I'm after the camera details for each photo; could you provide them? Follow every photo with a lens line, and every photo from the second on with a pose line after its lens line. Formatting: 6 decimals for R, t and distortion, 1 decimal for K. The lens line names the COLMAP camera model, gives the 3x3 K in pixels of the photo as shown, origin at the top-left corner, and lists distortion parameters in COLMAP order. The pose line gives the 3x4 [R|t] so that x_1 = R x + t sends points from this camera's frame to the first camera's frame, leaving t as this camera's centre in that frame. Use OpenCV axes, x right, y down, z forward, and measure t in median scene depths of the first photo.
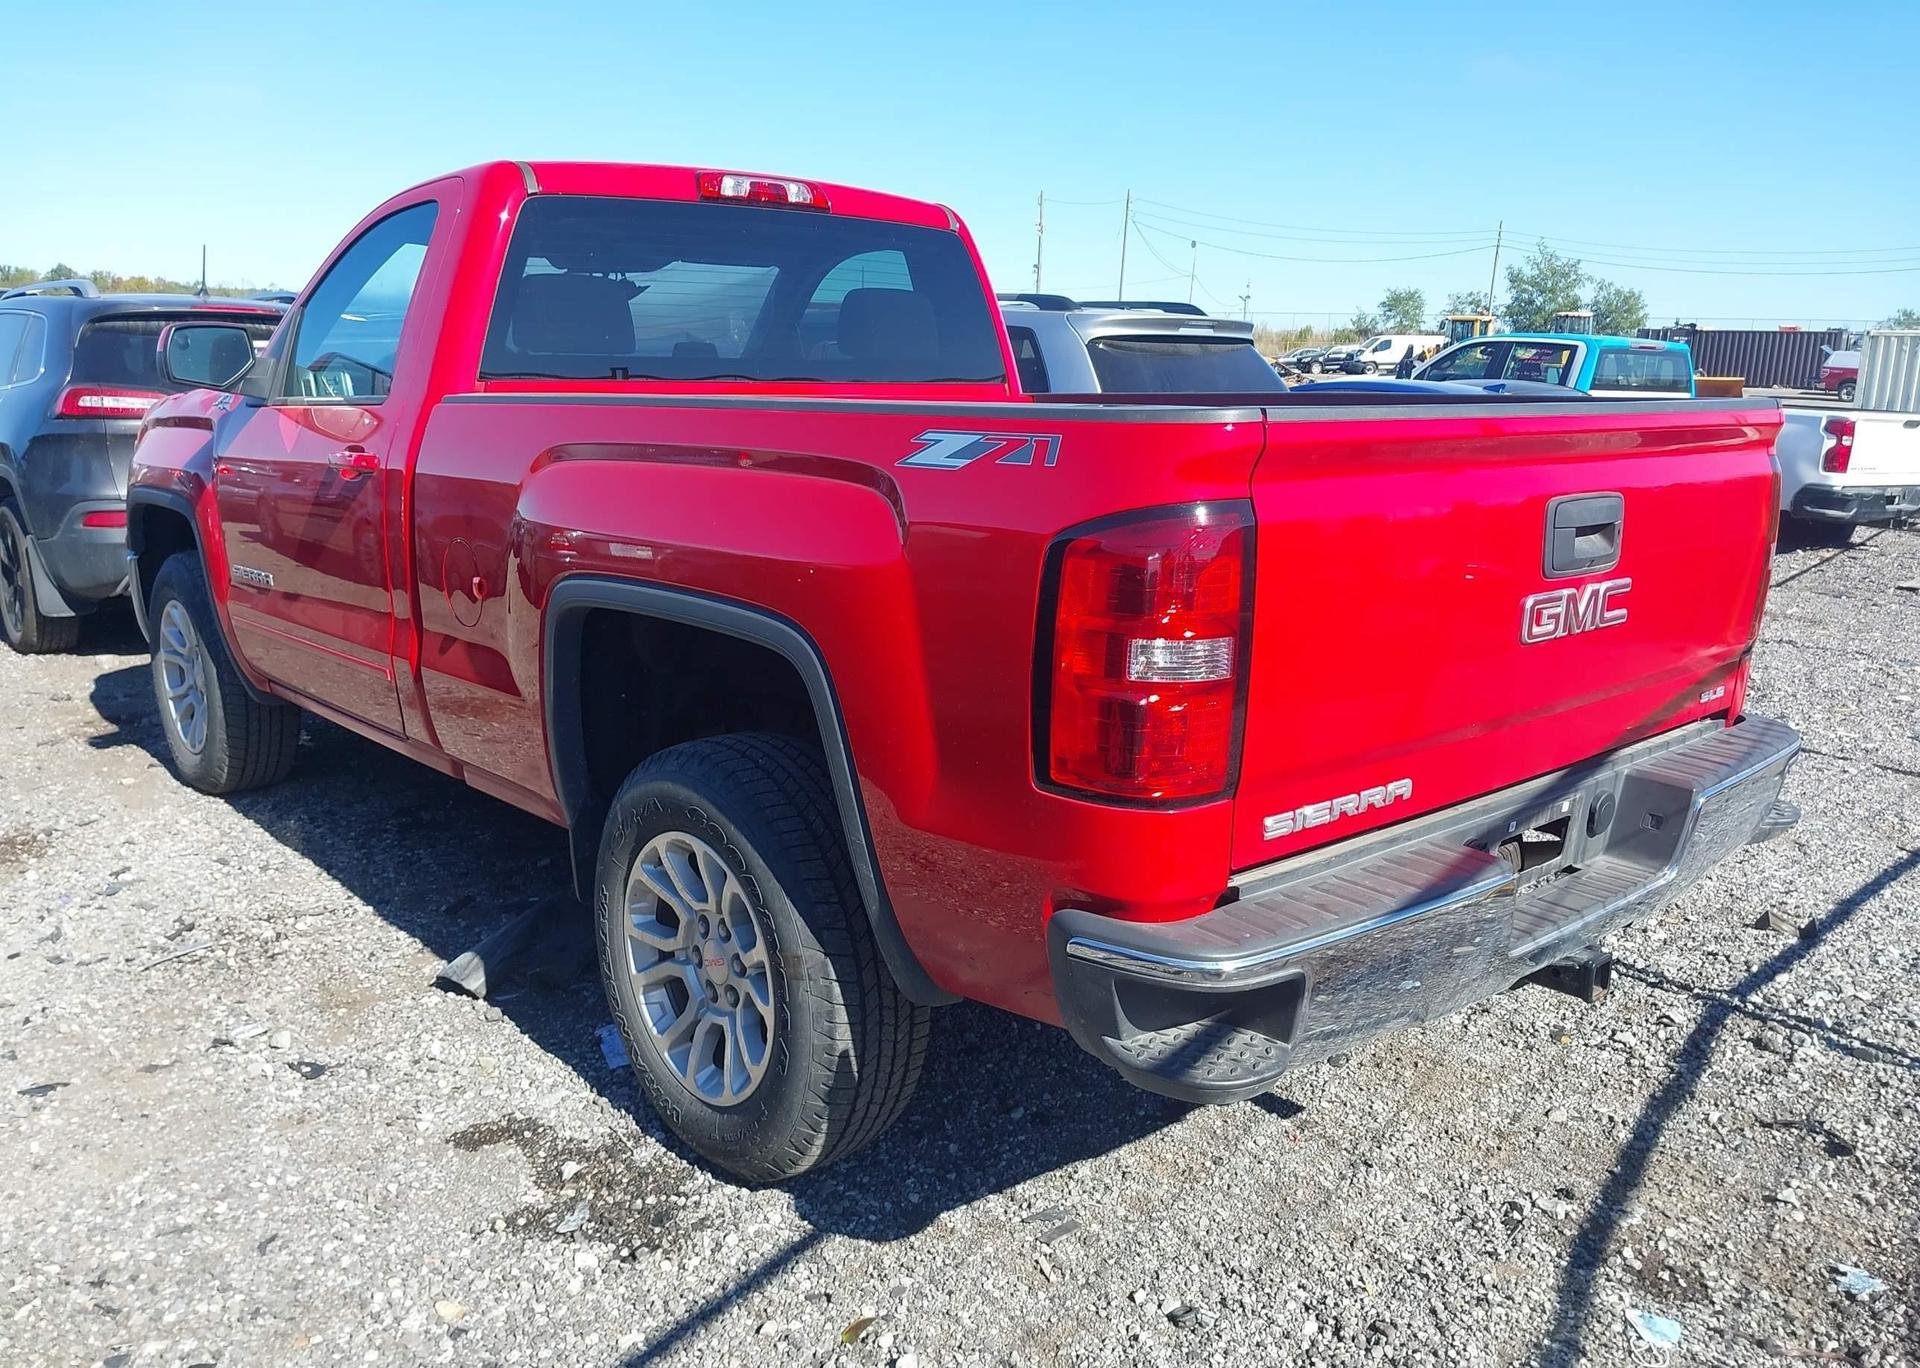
lens RADIAL K [[1414.4, 0, 1001.1], [0, 1414.4, 681.6], [0, 0, 1]] dist [0.030793, -0.035899]
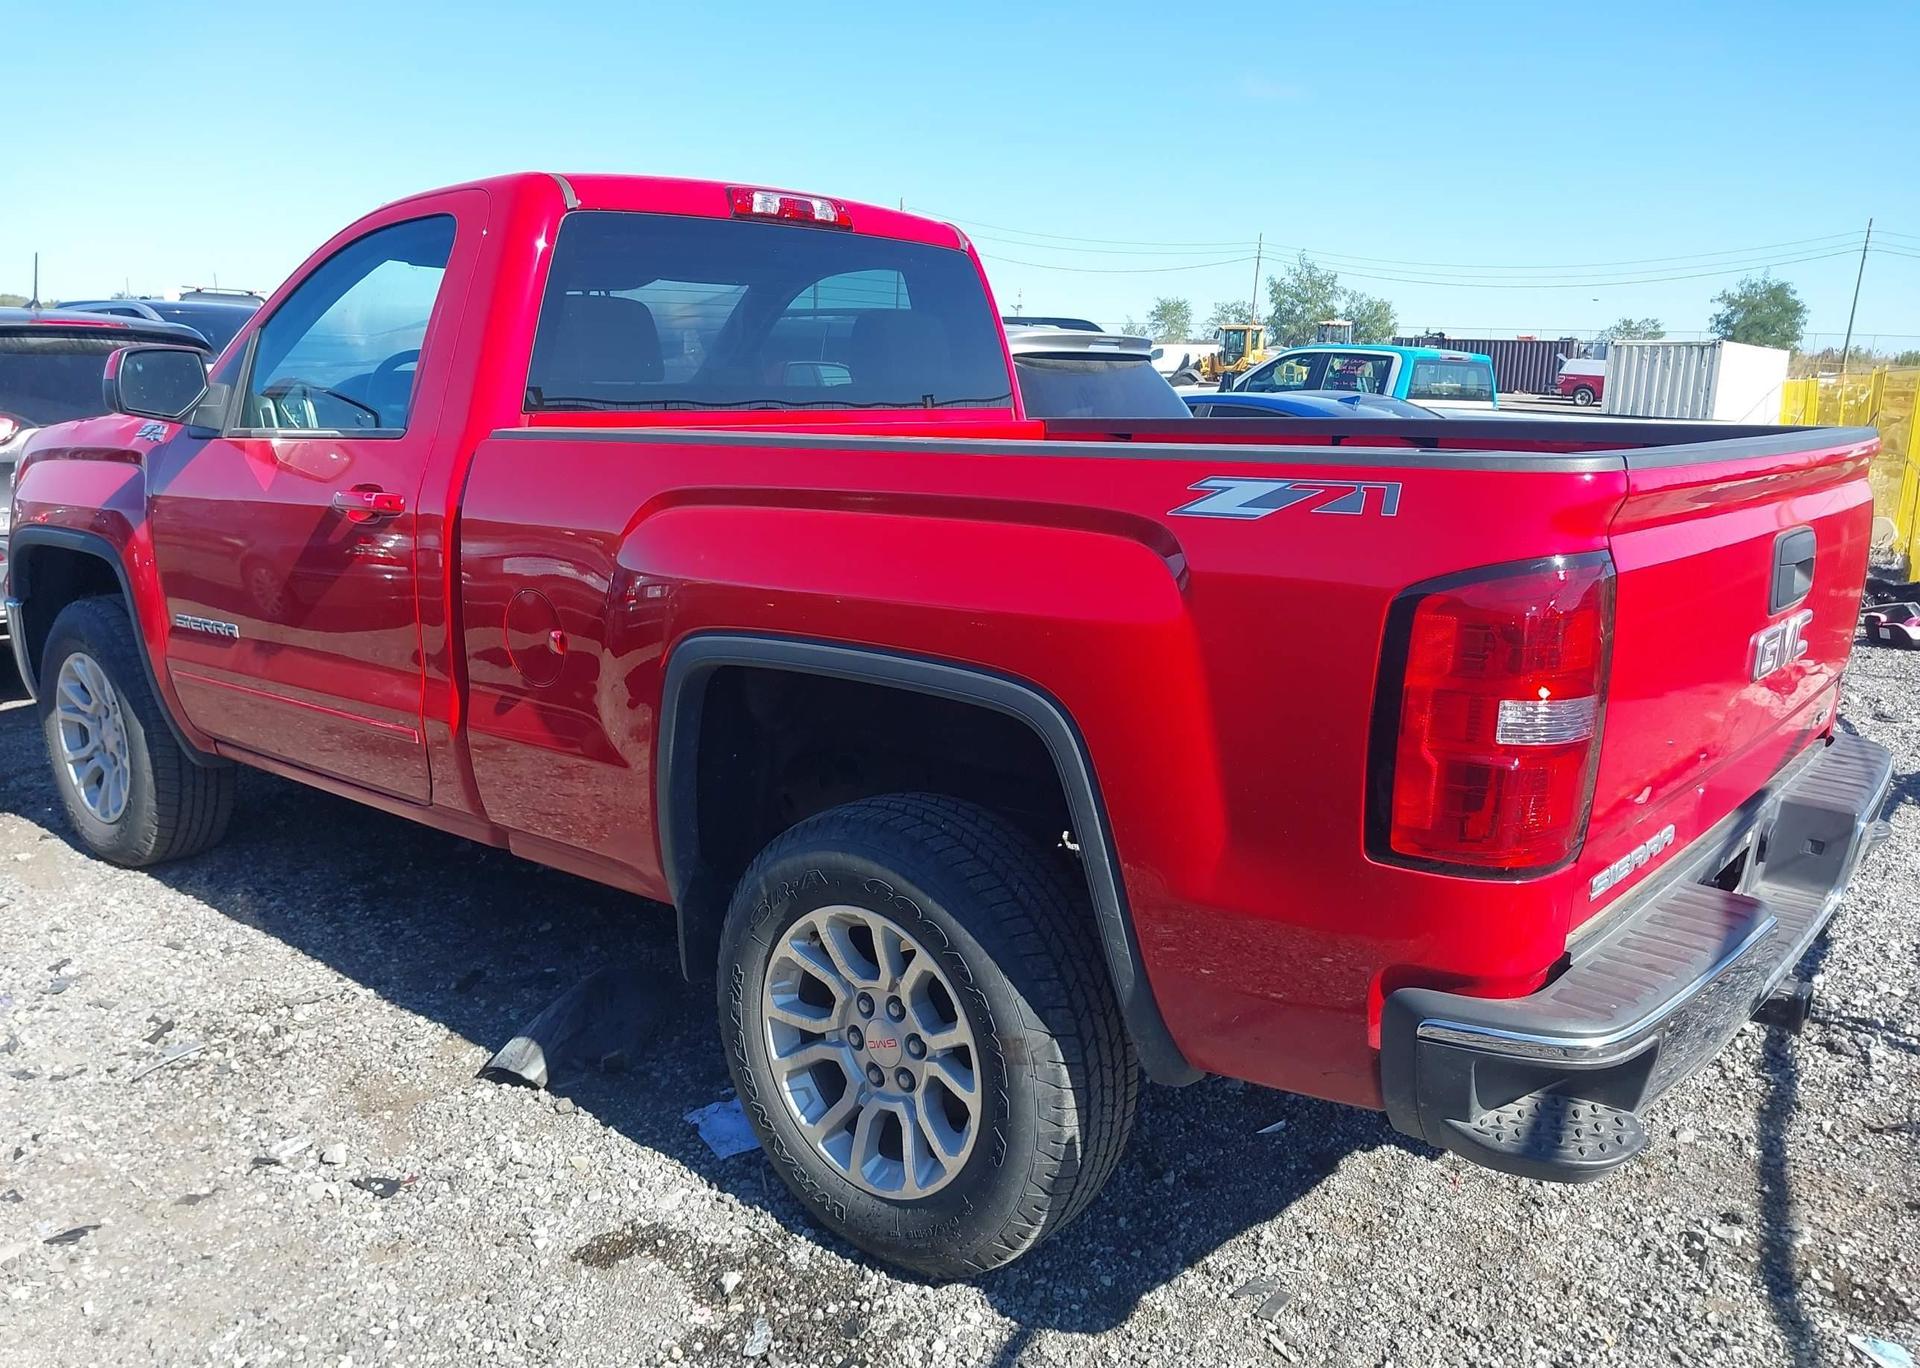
lens RADIAL K [[1414.4, 0, 1001.1], [0, 1414.4, 681.6], [0, 0, 1]] dist [0.030793, -0.035899]
pose [[0.990385, -0.030953, 0.134834, -0.216661], [0.031710, 0.999491, -0.003471, -0.029418], [-0.134658, 0.007714, 0.990862, 0.061721]]
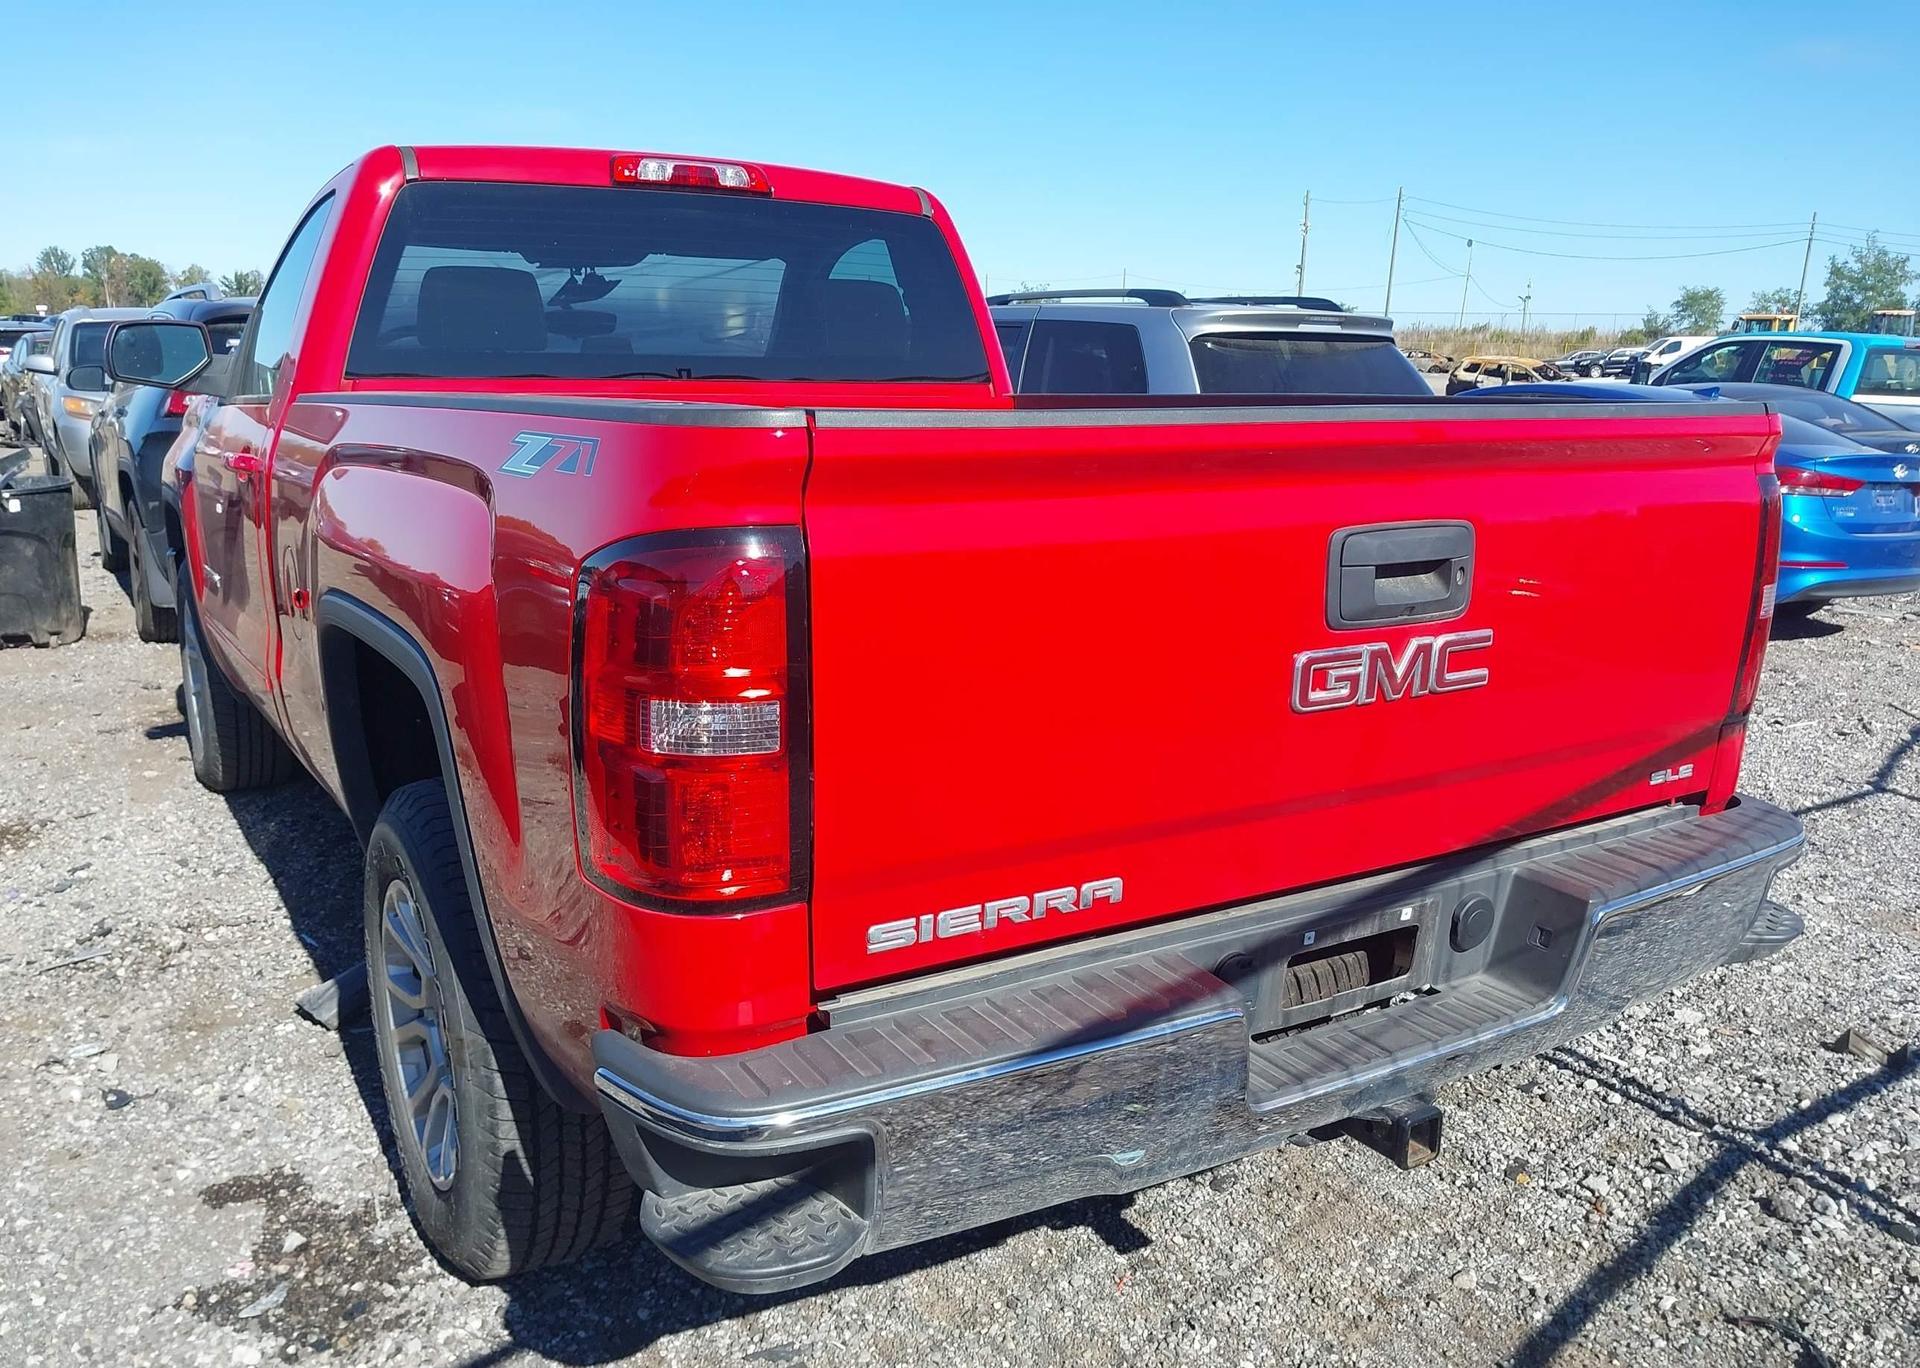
lens RADIAL K [[1426.4, 0, 989.9], [0, 1426.4, 689.6], [0, 0, 1]] dist [0.048344, -0.066941]
pose [[0.986321, 0.035797, -0.160899, 0.244447], [-0.035645, 0.999357, 0.003832, -0.027050], [0.160933, 0.001956, 0.986963, 0.142842]]
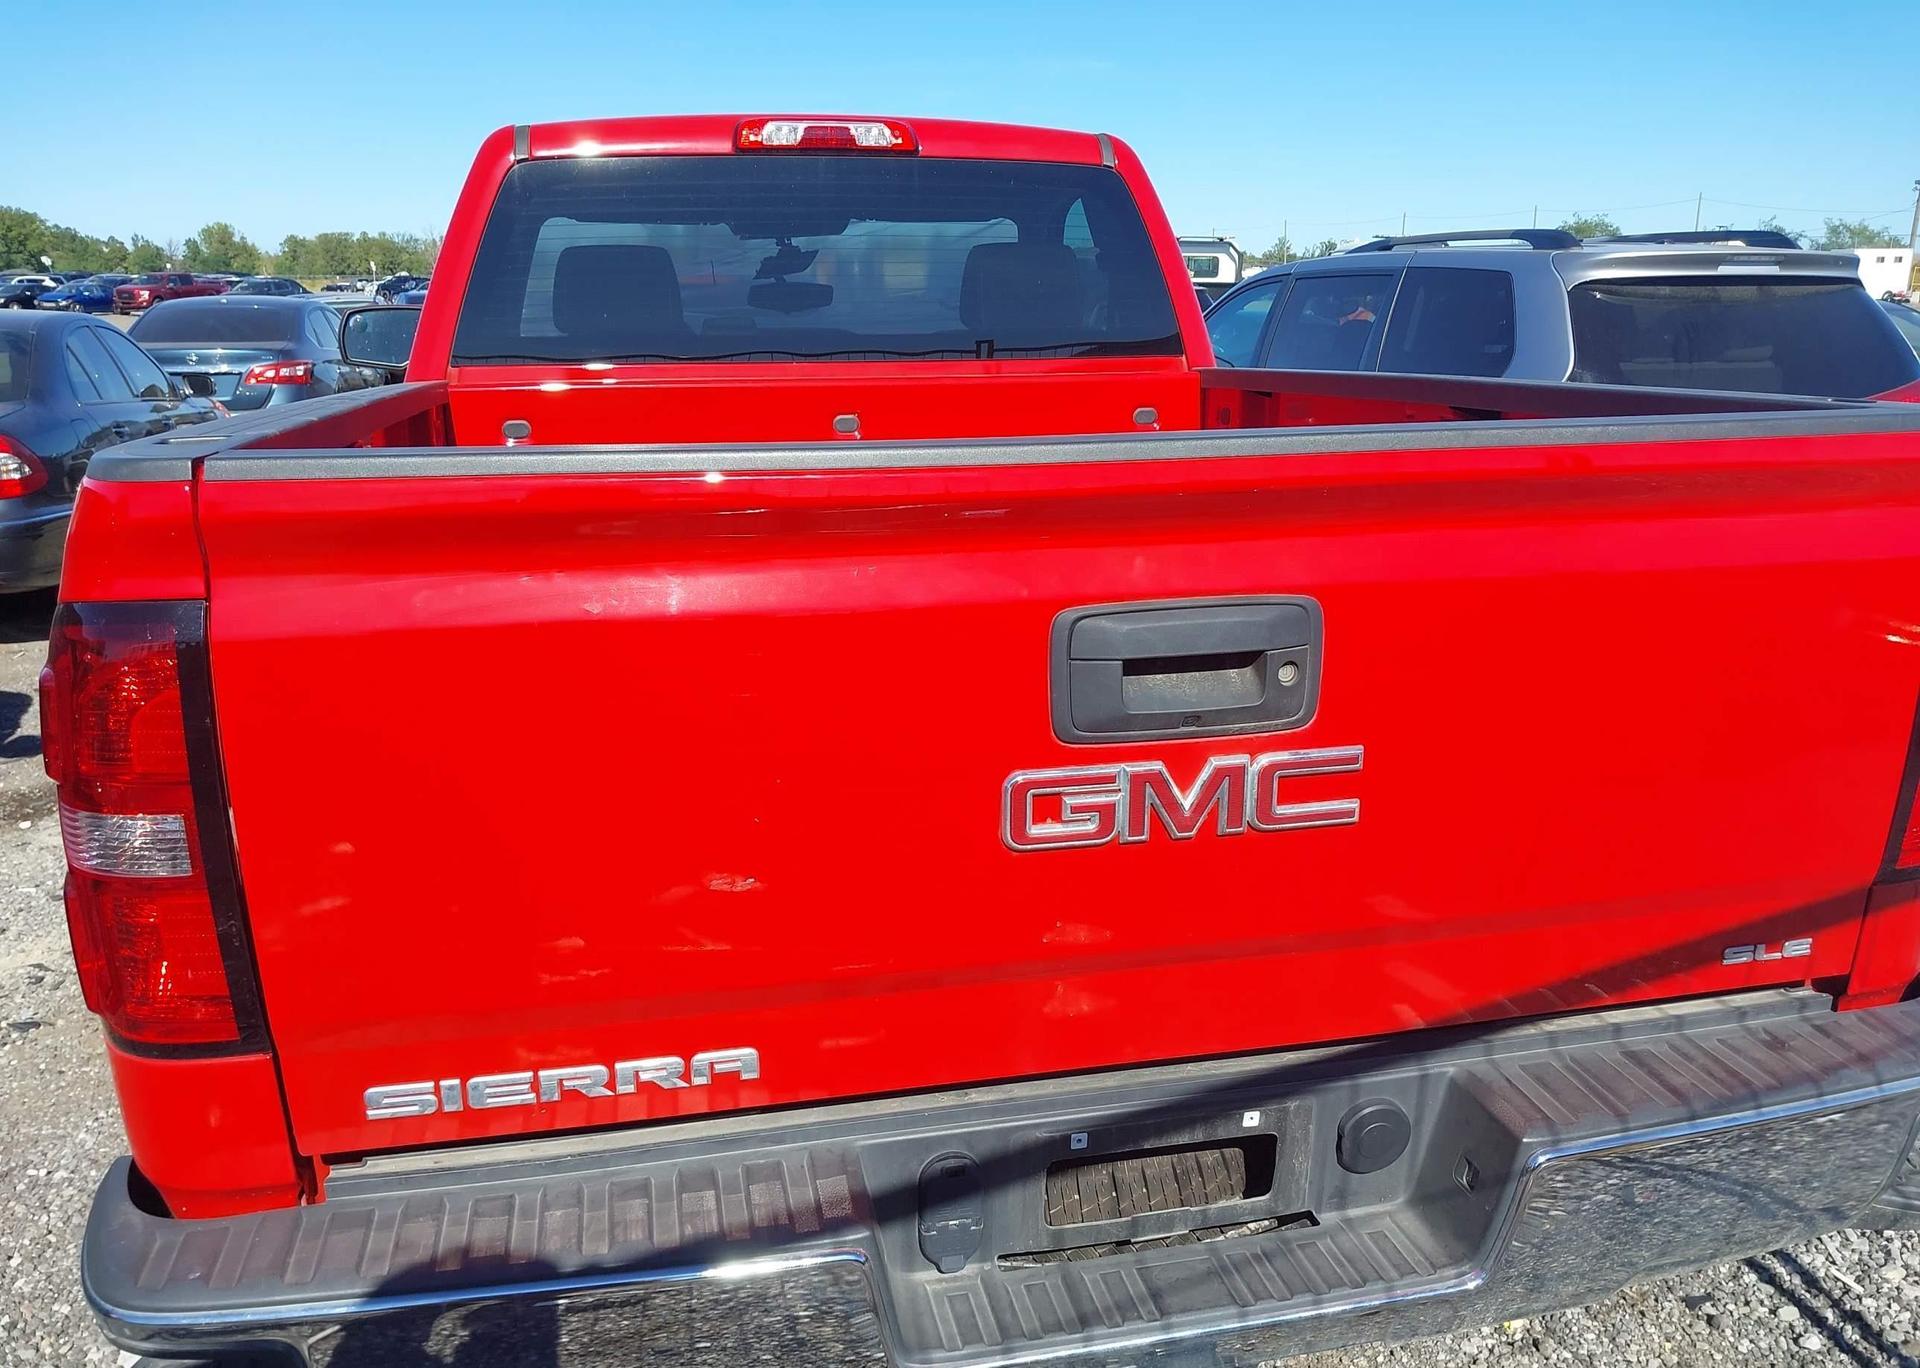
lens RADIAL K [[1446.5, 0, 1012.5], [0, 1446.5, 692.4], [0, 0, 1]] dist [0.043511, -0.048125]
pose [[0.883976, 0.100452, -0.456613, 0.472535], [-0.084439, 0.994887, 0.055400, -0.092792], [0.459843, -0.010416, 0.887939, 0.357069]]
